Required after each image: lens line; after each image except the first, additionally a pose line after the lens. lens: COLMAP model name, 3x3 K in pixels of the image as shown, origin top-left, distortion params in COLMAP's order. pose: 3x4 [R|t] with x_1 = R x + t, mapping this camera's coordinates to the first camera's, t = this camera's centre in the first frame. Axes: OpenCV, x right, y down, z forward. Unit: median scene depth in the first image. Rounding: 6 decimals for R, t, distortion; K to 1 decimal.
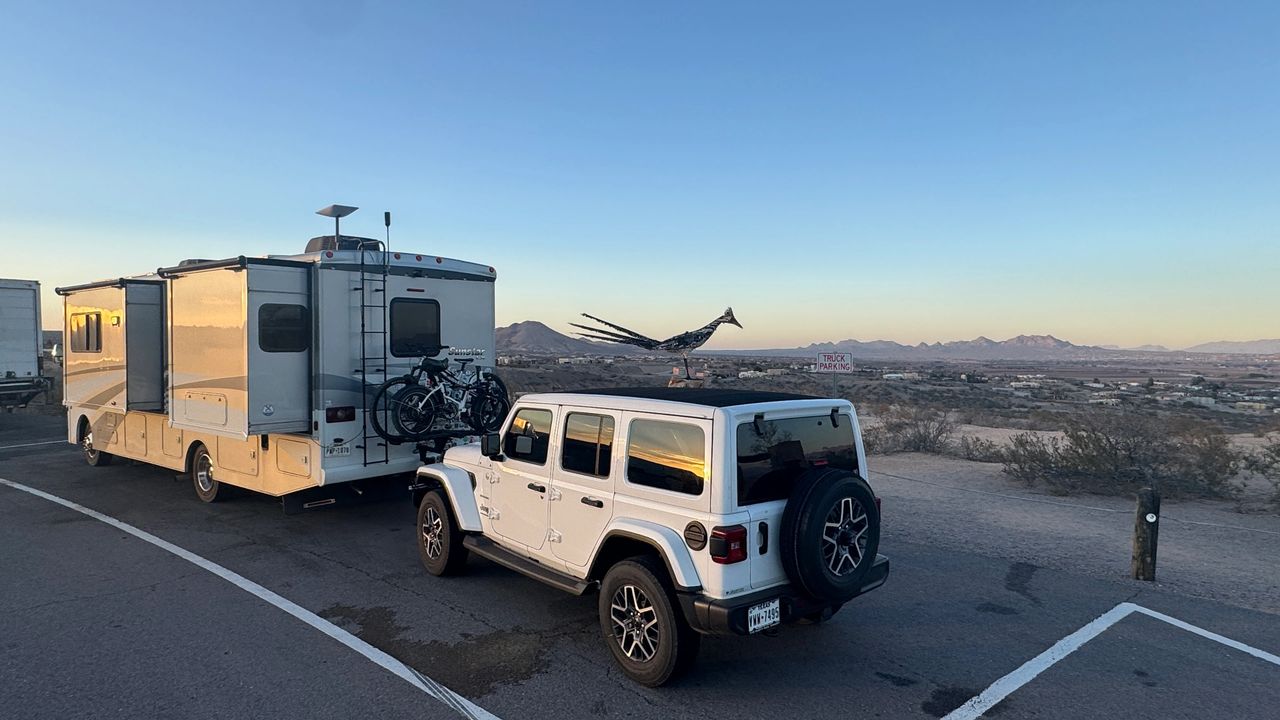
lens RADIAL K [[748.0, 0, 640.0], [0, 748.0, 360.0], [0, 0, 1]] dist [0.000585, -0.000009]
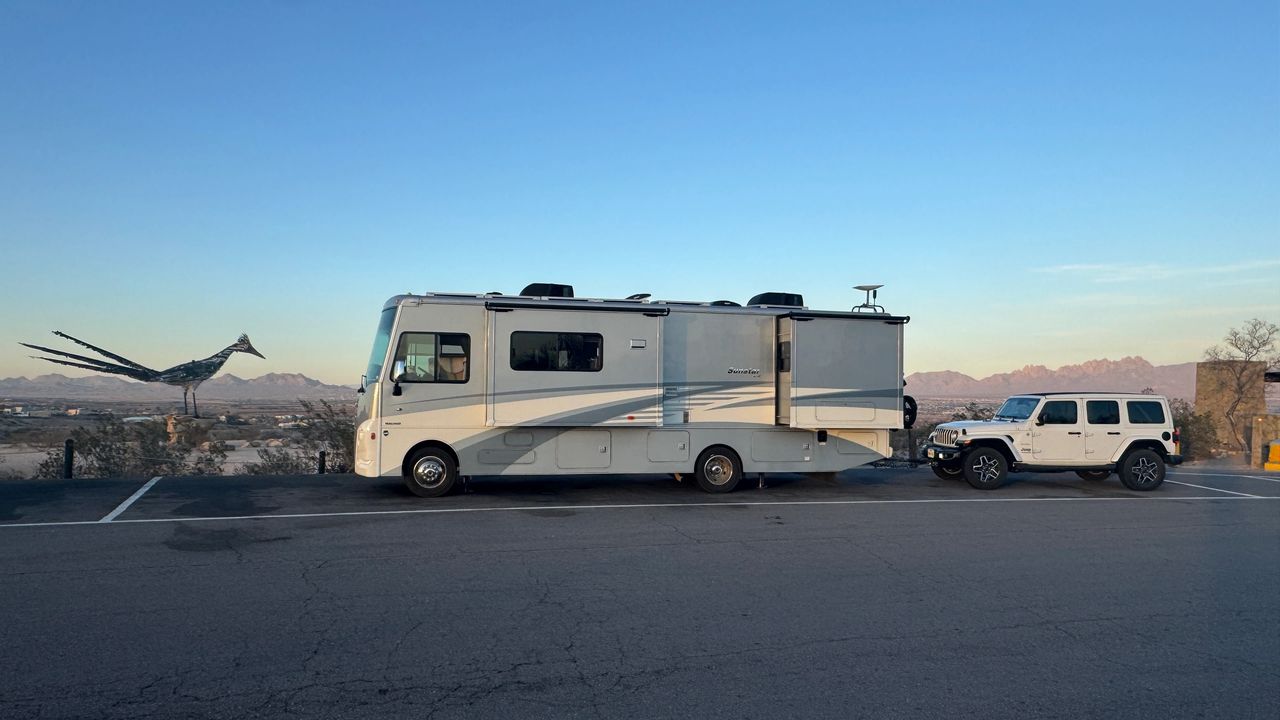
lens RADIAL K [[822.3, 0, 640.0], [0, 822.3, 360.0], [0, 0, 1]] dist [-0.006333, -0.003060]
pose [[0.628536, 0.032596, 0.777097, -0.331117], [0.004893, 0.998936, -0.045860, 0.005766], [-0.777765, 0.032627, 0.627708, 0.047132]]
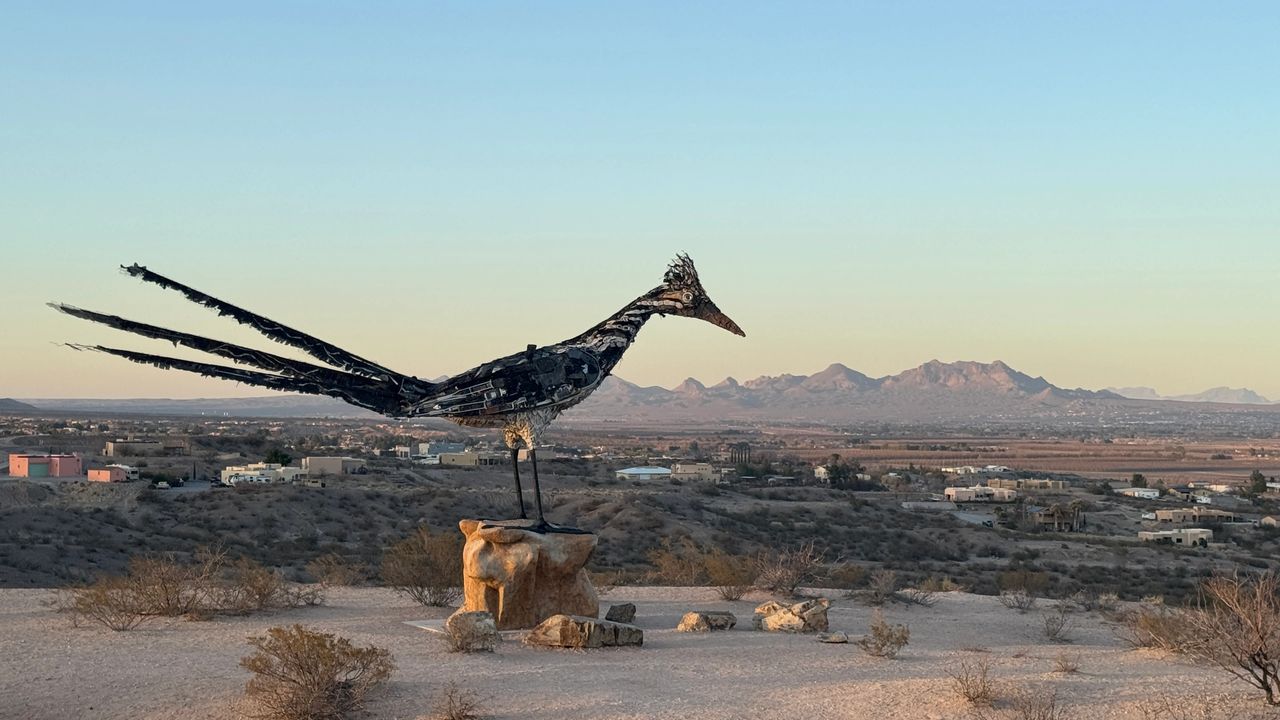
lens RADIAL K [[2185.0, 0, 640.0], [0, 2185.0, 360.0], [0, 0, 1]] dist [0.098720, 0.014773]
pose [[0.943980, 0.007589, 0.329916, -0.150067], [0.002674, 0.999527, -0.030644, -0.009679], [-0.329992, 0.029809, 0.943513, 0.276780]]
